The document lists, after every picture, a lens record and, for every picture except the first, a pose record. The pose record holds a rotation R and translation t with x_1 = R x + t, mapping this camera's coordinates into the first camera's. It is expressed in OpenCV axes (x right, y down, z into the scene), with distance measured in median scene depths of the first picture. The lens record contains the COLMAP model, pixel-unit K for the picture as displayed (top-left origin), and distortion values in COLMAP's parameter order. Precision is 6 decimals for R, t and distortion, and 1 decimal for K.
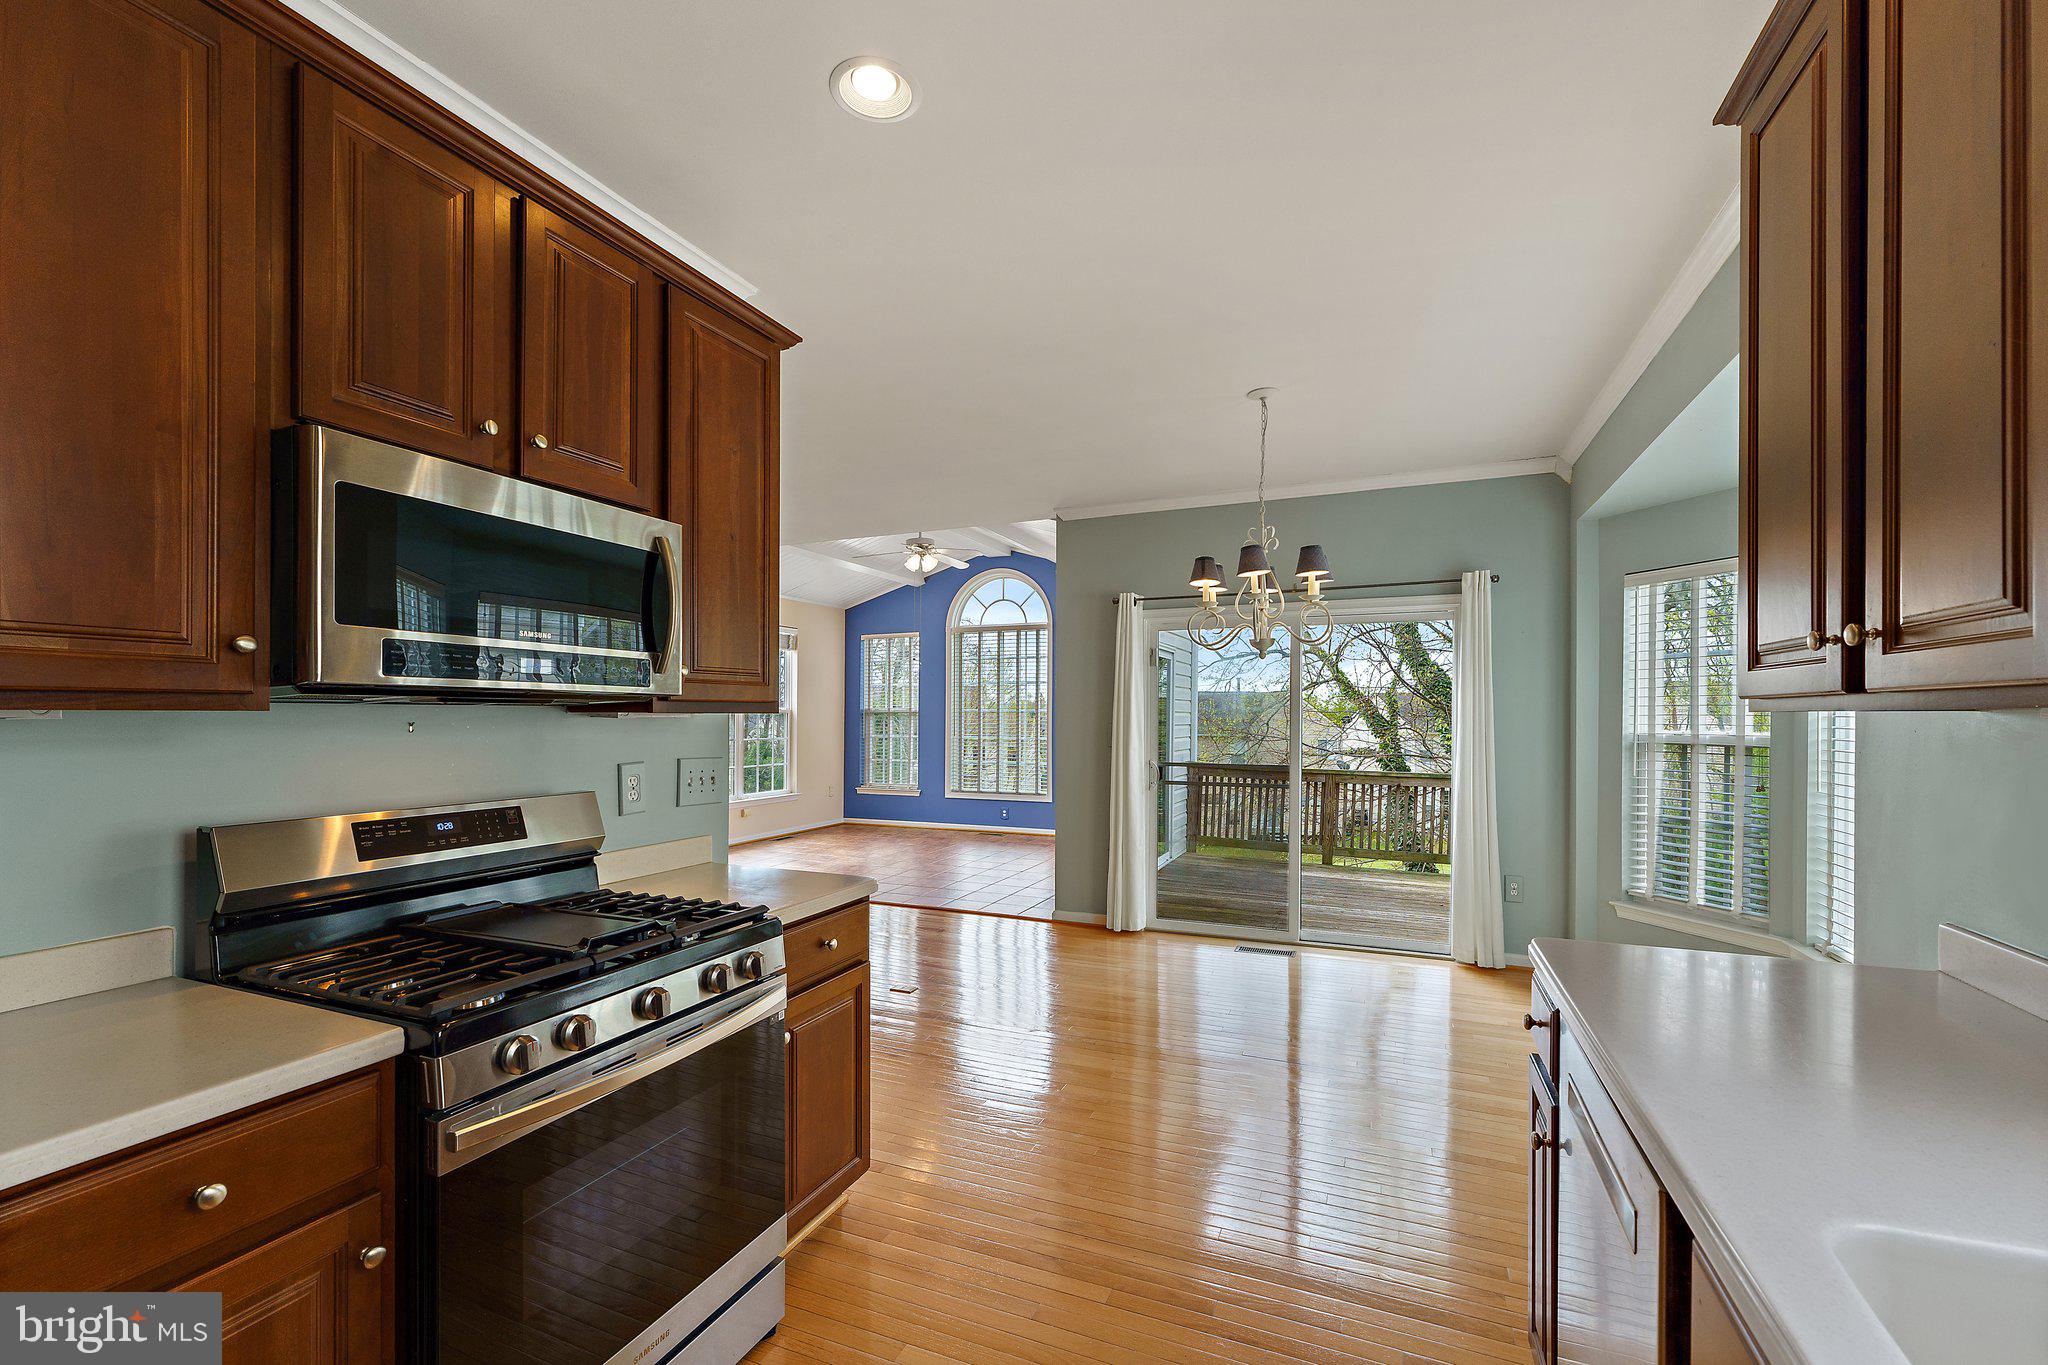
lens RADIAL K [[851.1, 0, 1029.8], [0, 851.1, 720.9], [0, 0, 1]] dist [0.001594, -0.000148]
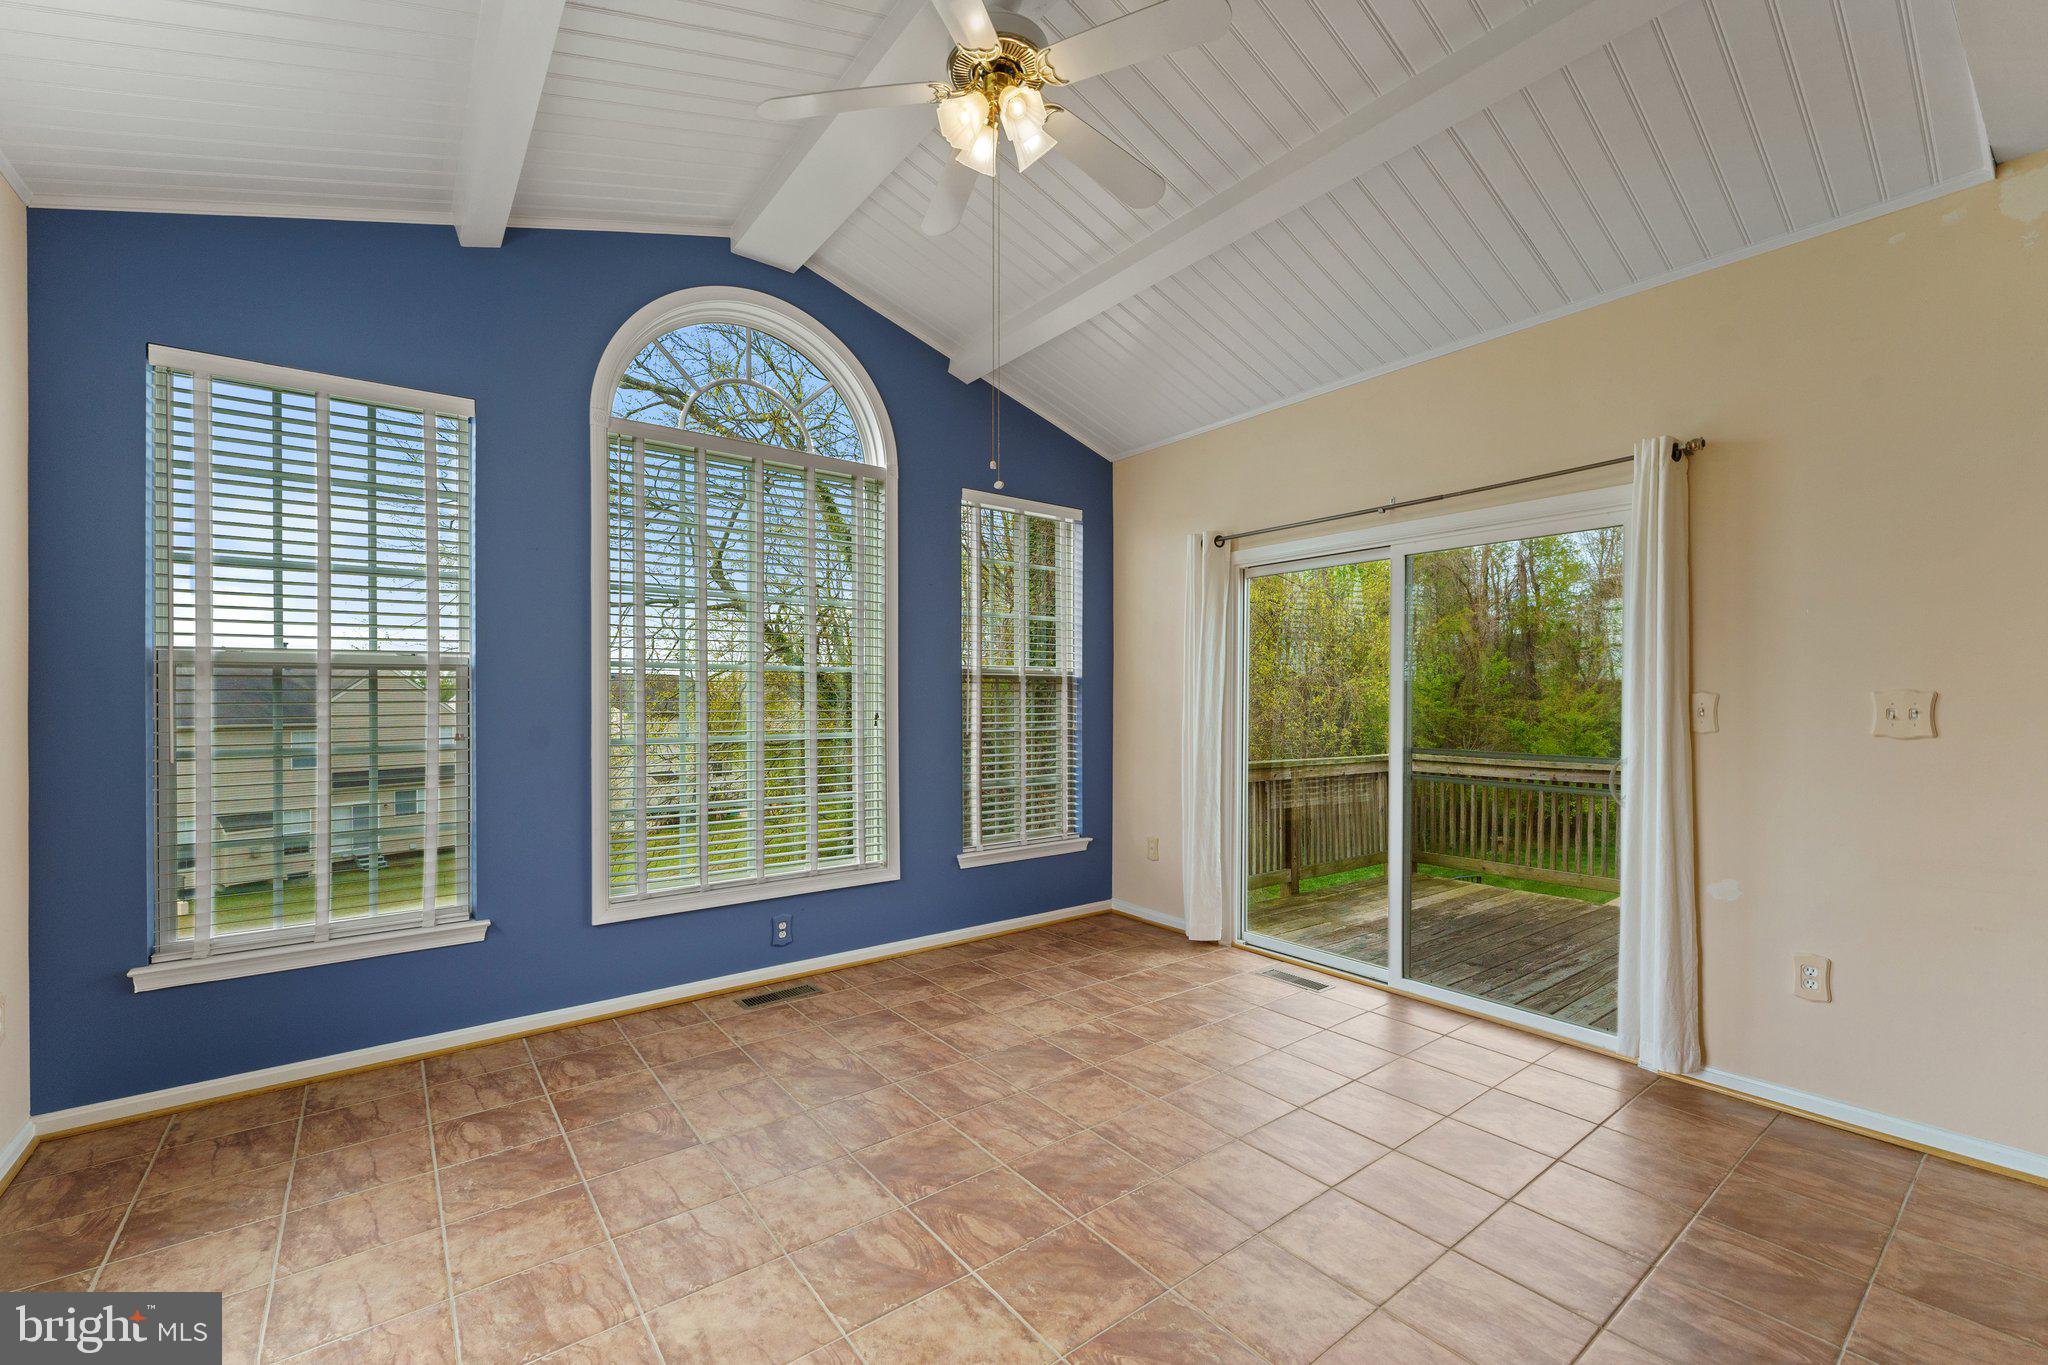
lens RADIAL K [[837.9, 0, 1027.9], [0, 837.9, 699.8], [0, 0, 1]] dist [0.000210, 0.000024]
pose [[0.487090, -0.003806, 0.873344, -0.551000], [0.004083, 0.999989, 0.002081, 0.003752], [-0.873342, 0.002552, 0.487100, 1.267289]]
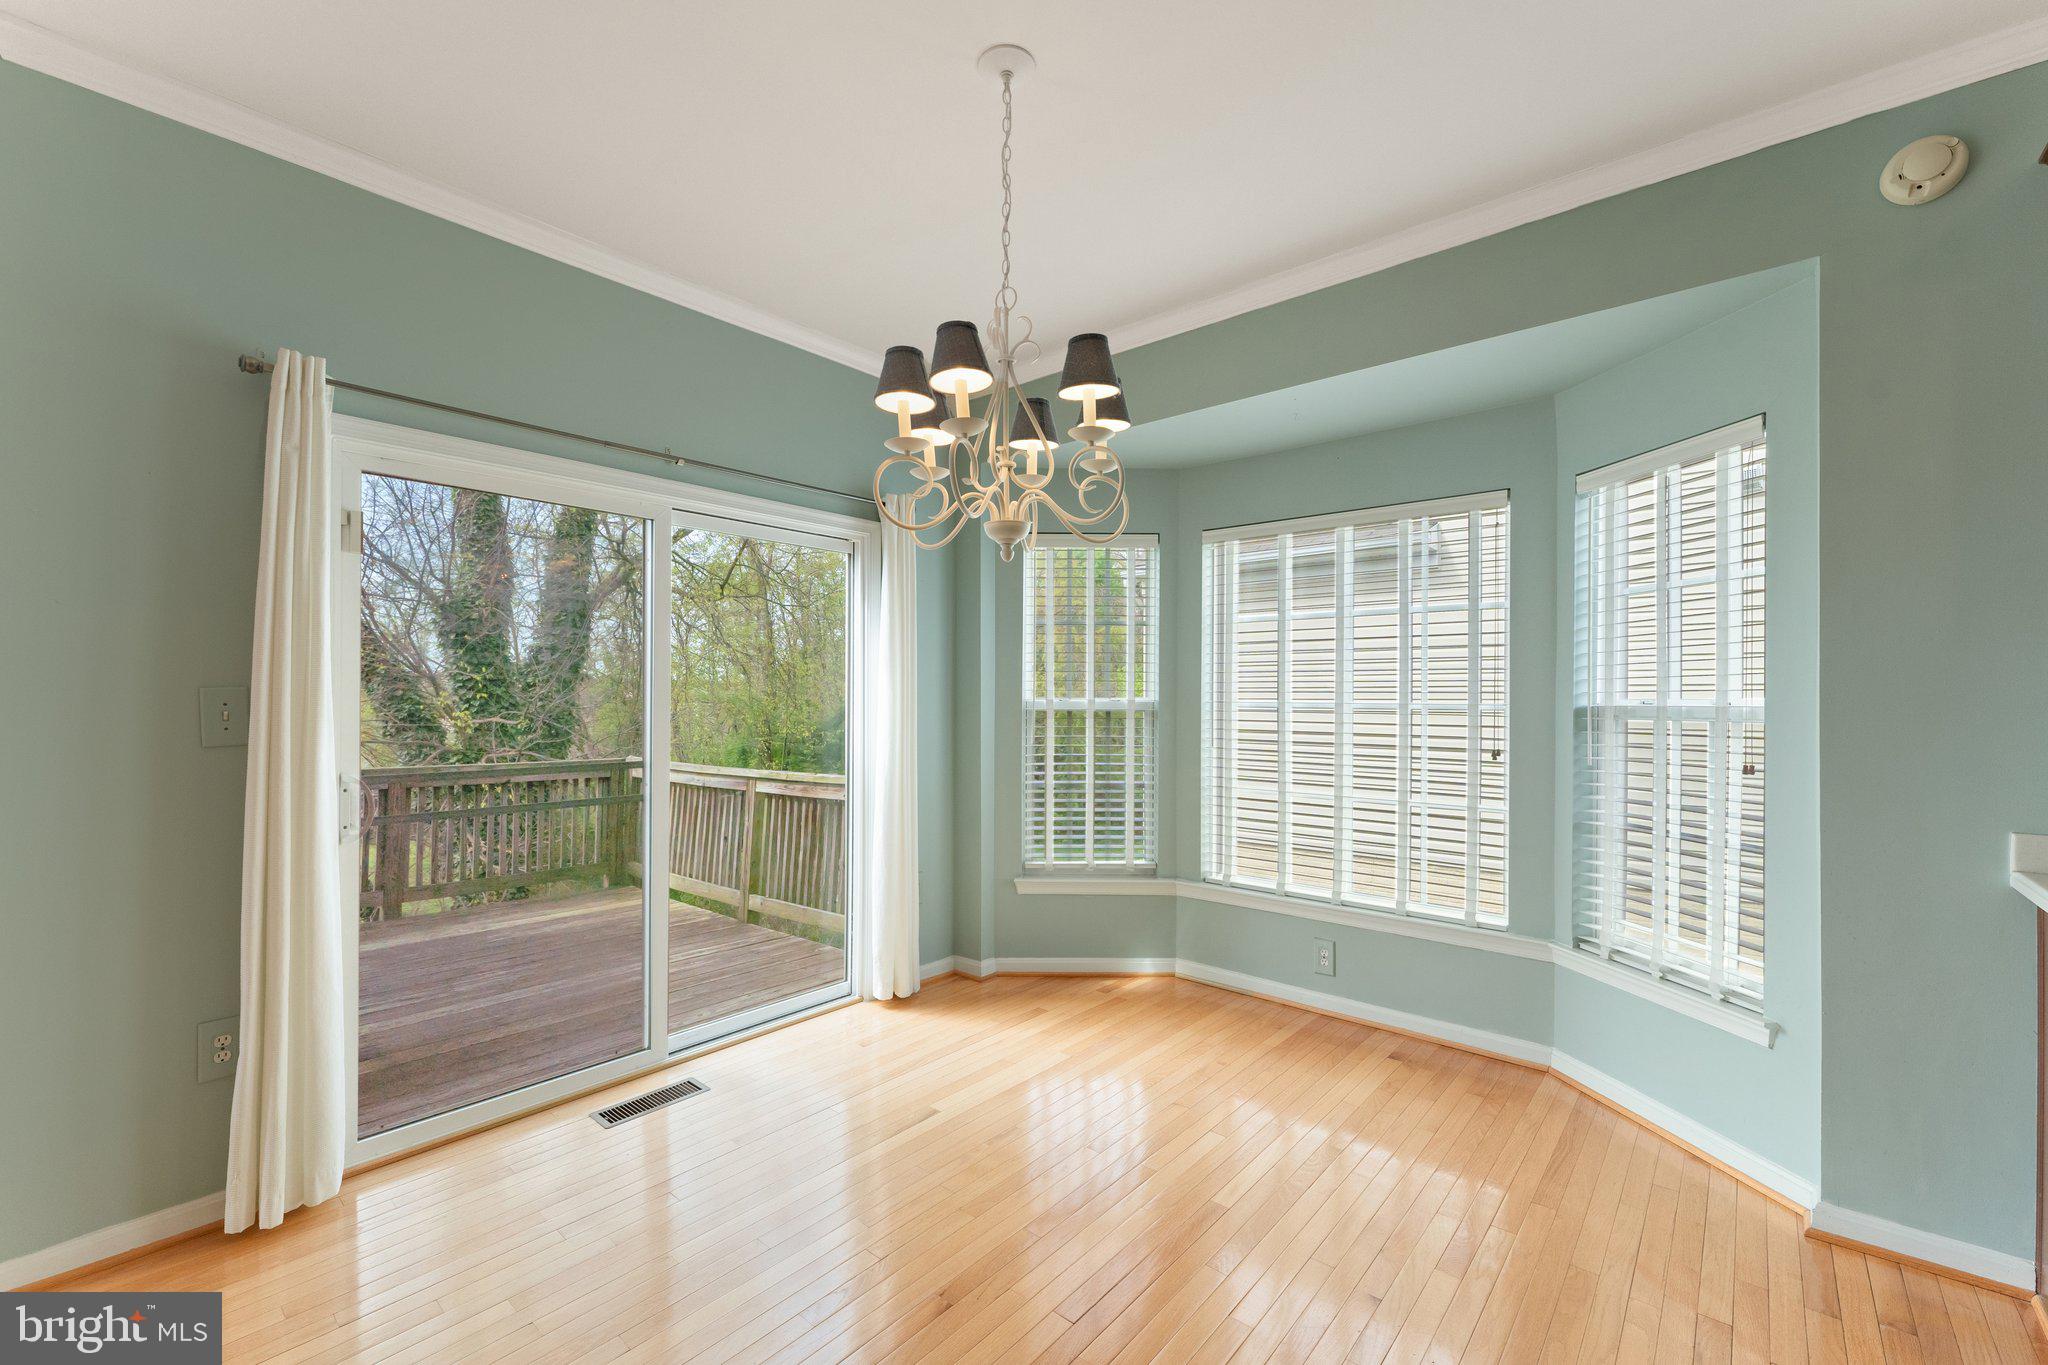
lens RADIAL K [[835.1, 0, 1028.9], [0, 835.1, 689.7], [0, 0, 1]] dist [0.002507, 0.000000]
pose [[0.300000, 0.011468, 0.953870, -0.156099], [-0.002244, 0.999933, -0.011317, 0.007292], [-0.953937, 0.001254, 0.300006, 0.540203]]
